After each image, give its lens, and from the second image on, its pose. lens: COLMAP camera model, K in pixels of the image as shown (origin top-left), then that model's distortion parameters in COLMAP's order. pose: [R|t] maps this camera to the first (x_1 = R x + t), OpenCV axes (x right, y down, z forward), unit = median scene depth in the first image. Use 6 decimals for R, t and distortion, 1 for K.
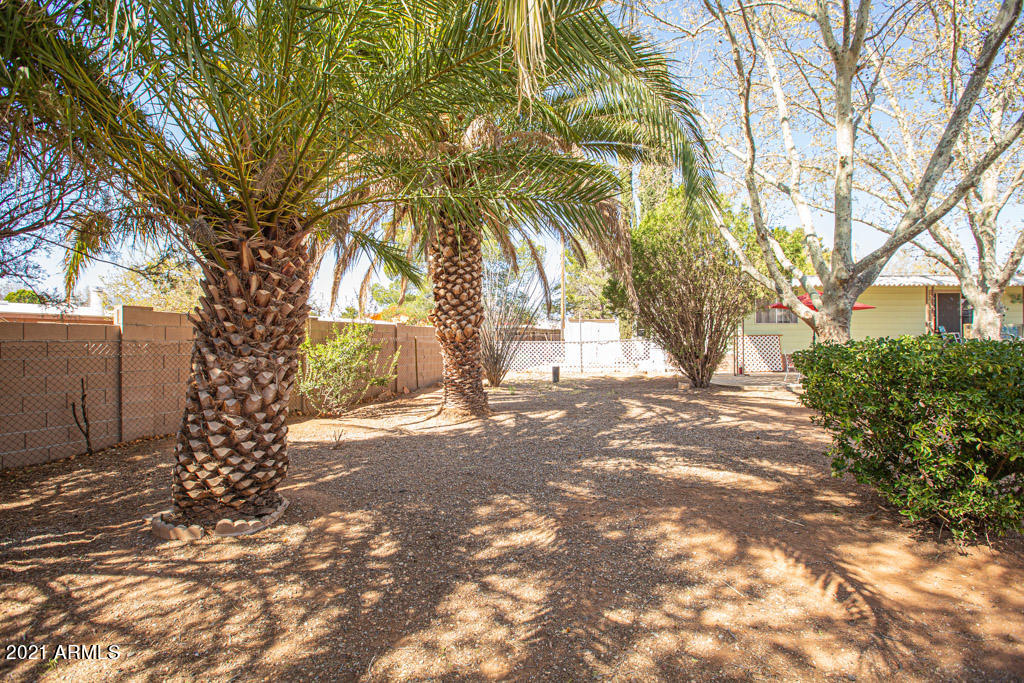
lens RADIAL K [[450.4, 0, 515.0], [0, 450.4, 340.2], [0, 0, 1]] dist [-0.005209, -0.000052]
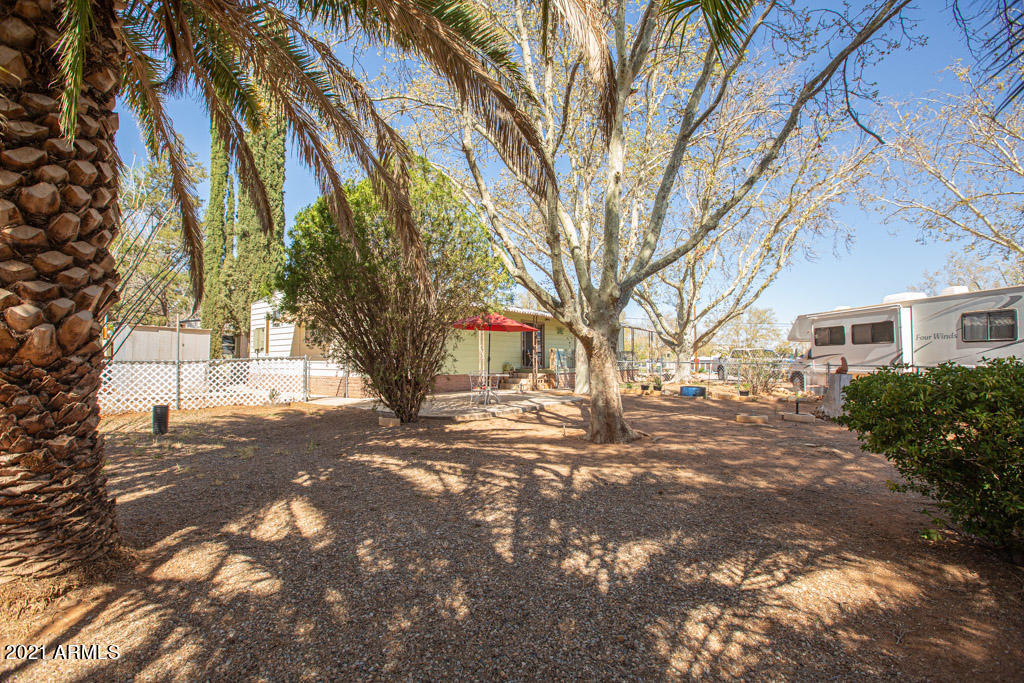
lens RADIAL K [[450.4, 0, 487.5], [0, 450.4, 338.9], [0, 0, 1]] dist [-0.005209, -0.000052]
pose [[0.612699, 0.040189, 0.789294, -0.179286], [-0.004361, 0.998863, -0.047474, -0.000099], [-0.790305, 0.025645, 0.612177, 0.560054]]
